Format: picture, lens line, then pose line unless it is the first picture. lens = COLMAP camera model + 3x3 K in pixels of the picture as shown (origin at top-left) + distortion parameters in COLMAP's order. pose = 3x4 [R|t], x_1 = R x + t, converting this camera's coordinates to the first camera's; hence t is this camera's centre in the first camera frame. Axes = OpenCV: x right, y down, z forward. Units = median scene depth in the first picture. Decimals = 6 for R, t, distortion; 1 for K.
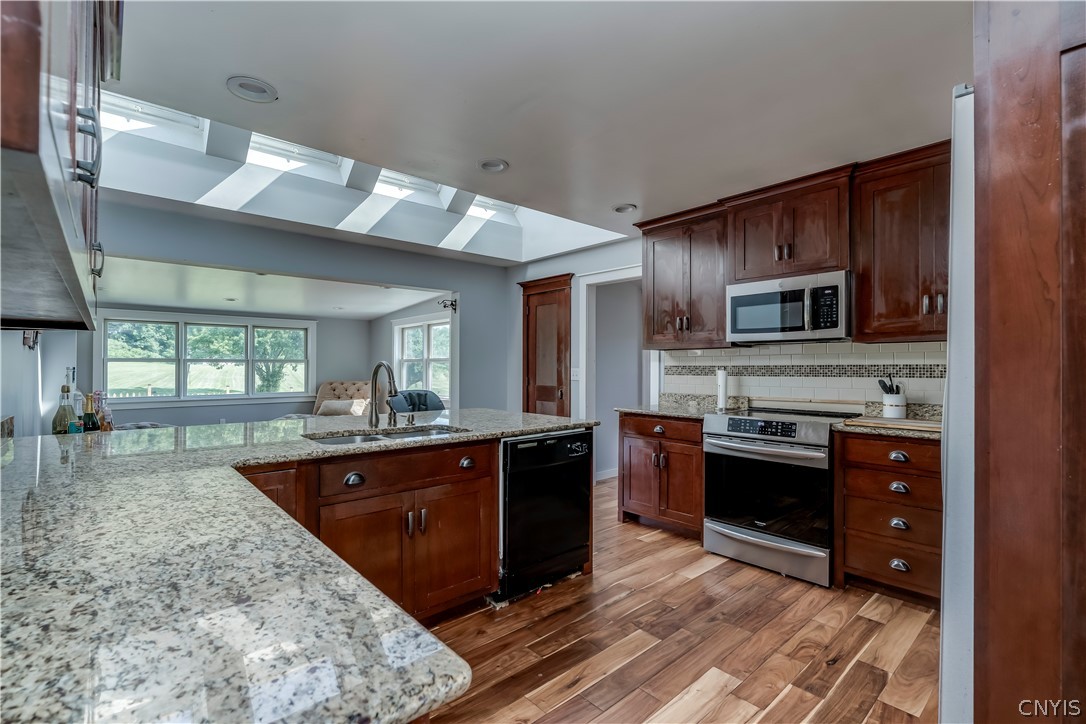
lens RADIAL K [[486.1, 0, 543.0], [0, 486.1, 362.0], [0, 0, 1]] dist [-0.001108, -0.000166]
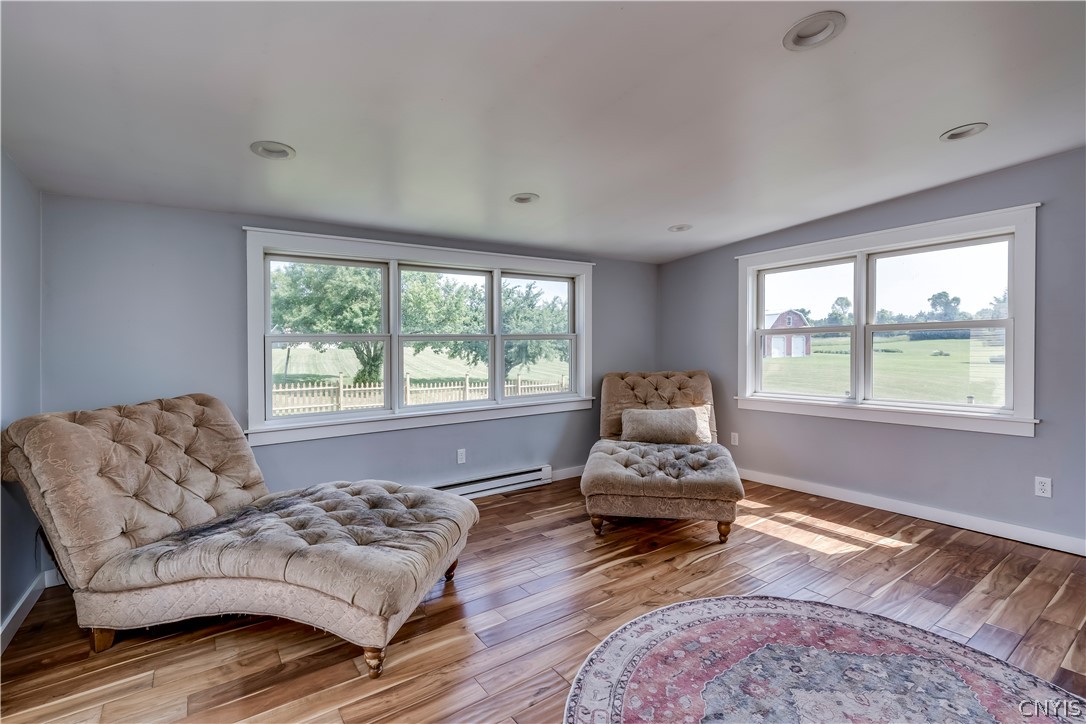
lens RADIAL K [[492.7, 0, 542.2], [0, 492.7, 346.2], [0, 0, 1]] dist [-0.004379, -0.000805]
pose [[0.992990, -0.021290, -0.116262, -1.215293], [0.022756, 0.999677, 0.011290, 0.005796], [0.115984, -0.013857, 0.993154, 1.160113]]
